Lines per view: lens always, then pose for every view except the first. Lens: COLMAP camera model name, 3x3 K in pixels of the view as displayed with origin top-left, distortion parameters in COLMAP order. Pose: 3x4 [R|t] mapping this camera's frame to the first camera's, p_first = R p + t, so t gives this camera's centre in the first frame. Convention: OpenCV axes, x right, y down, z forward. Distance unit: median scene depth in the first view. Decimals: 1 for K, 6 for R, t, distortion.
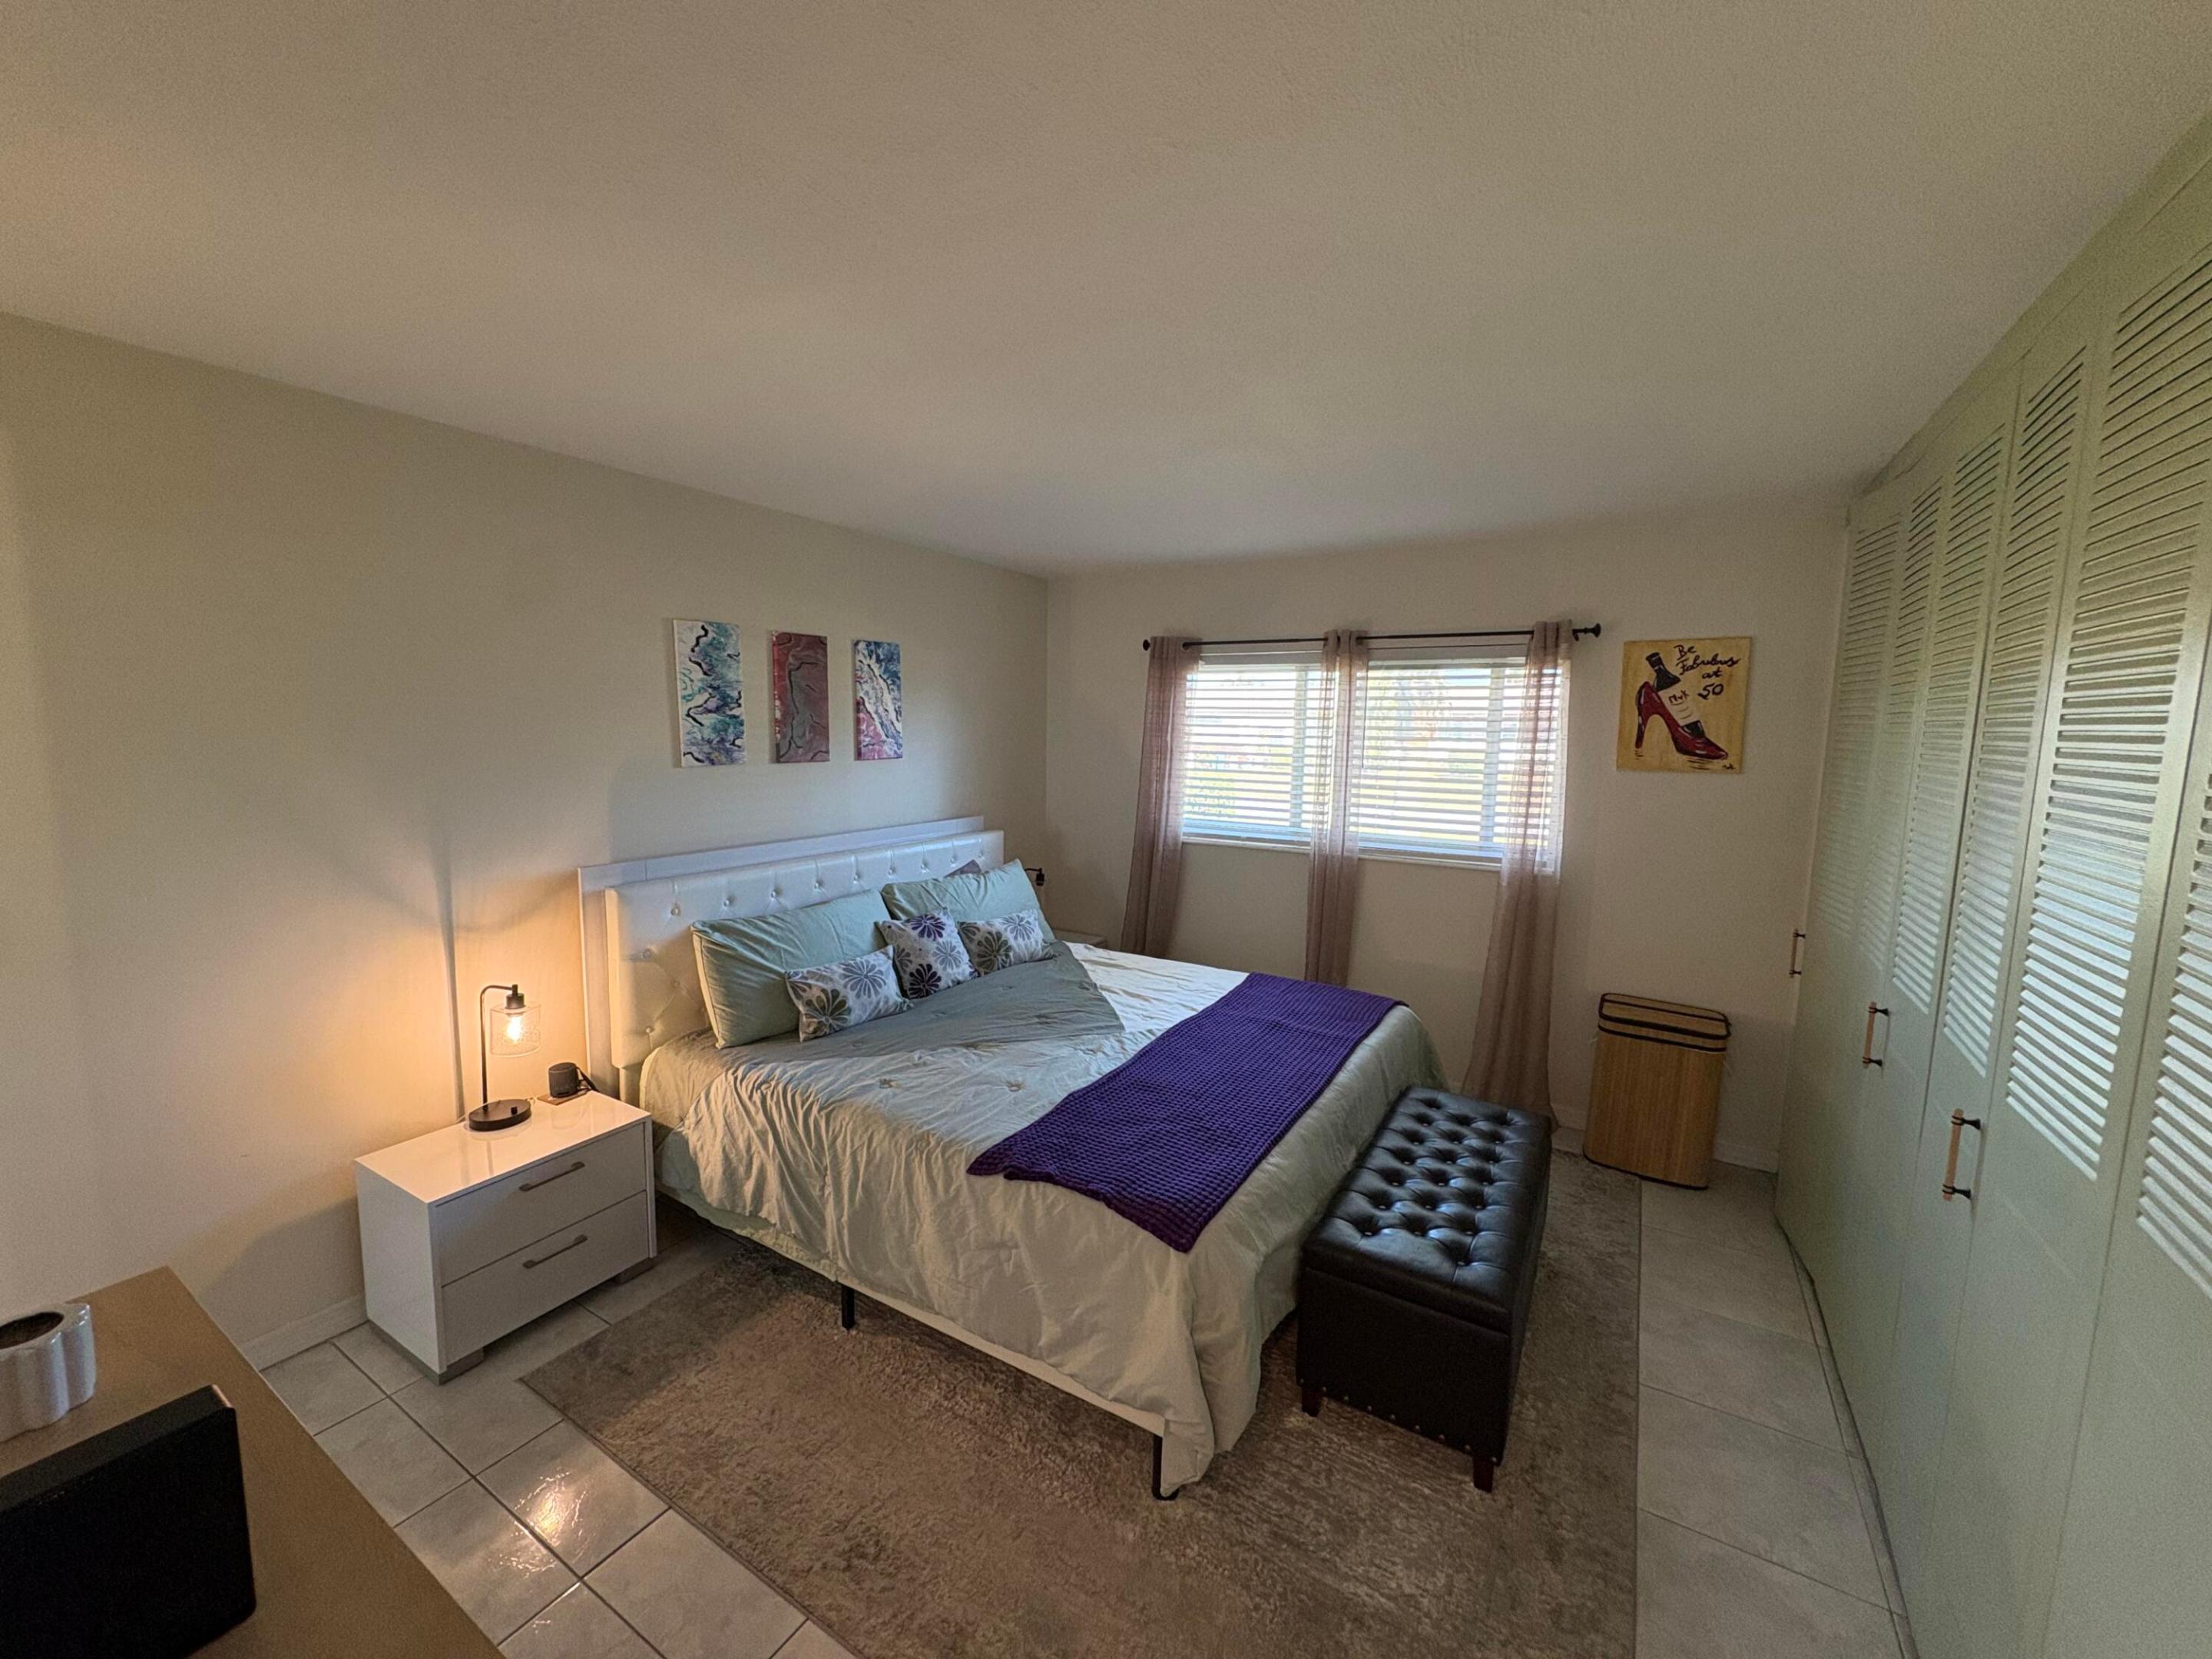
lens RADIAL K [[885.1, 0, 1103.2], [0, 885.1, 829.8], [0, 0, 1]] dist [0.003241, -0.000084]
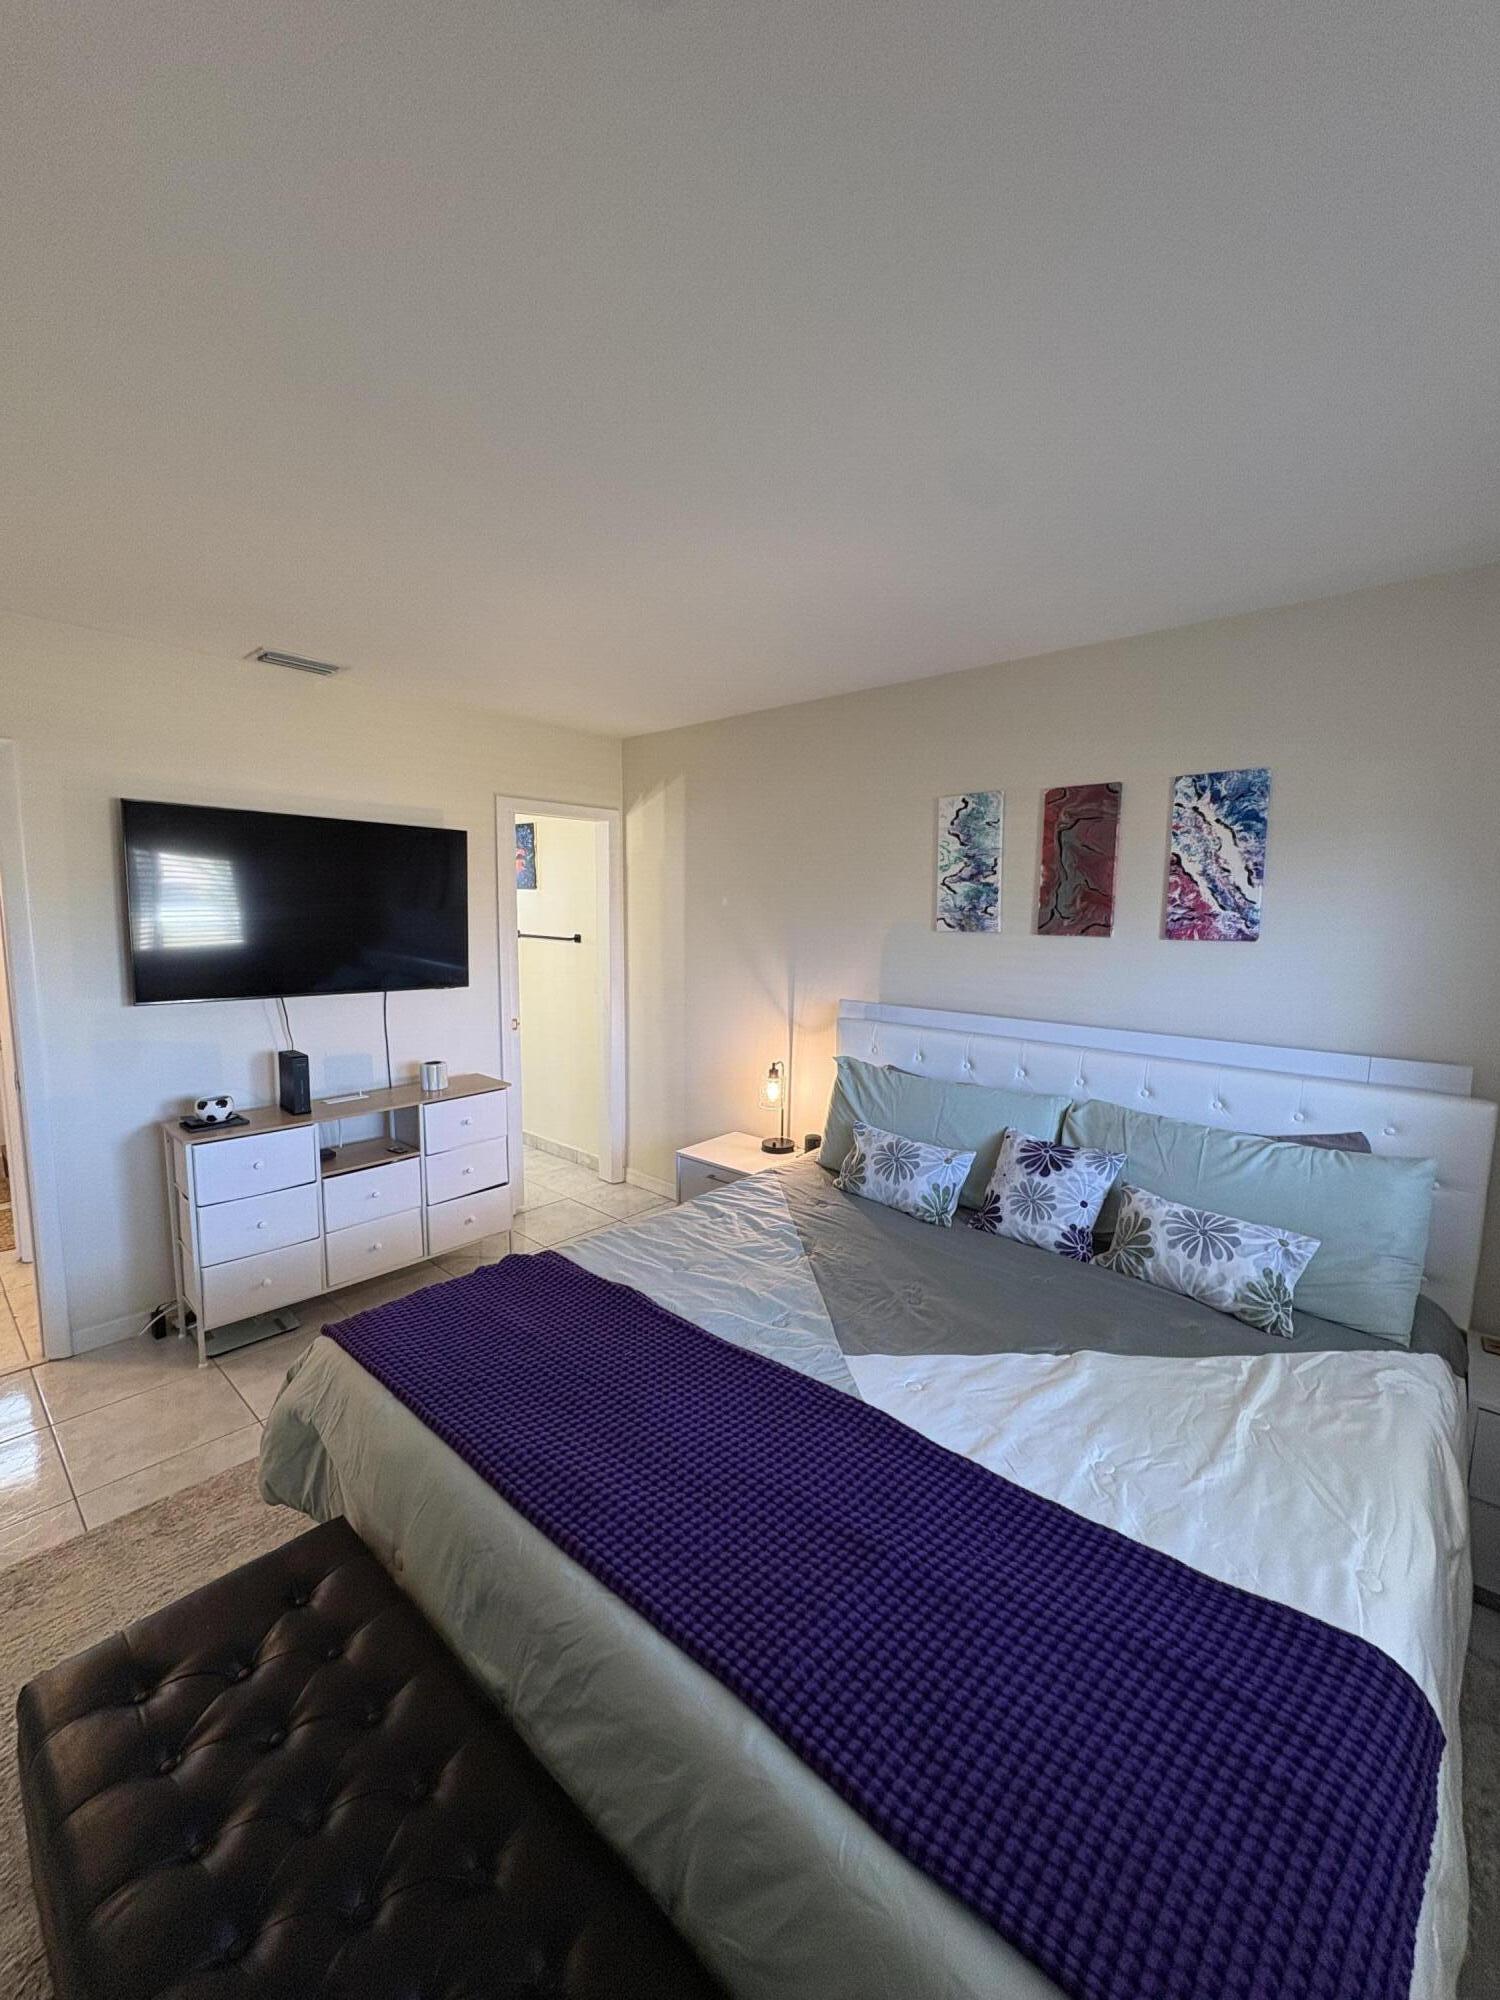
lens RADIAL K [[800.2, 0, 749.7], [0, 800.2, 991.9], [0, 0, 1]] dist [0.003241, -0.000084]
pose [[-0.183220, 0.098895, -0.978085, 0.528358], [-0.127540, 0.984127, 0.123397, -0.085265], [0.974764, 0.147353, -0.167699, 0.906076]]
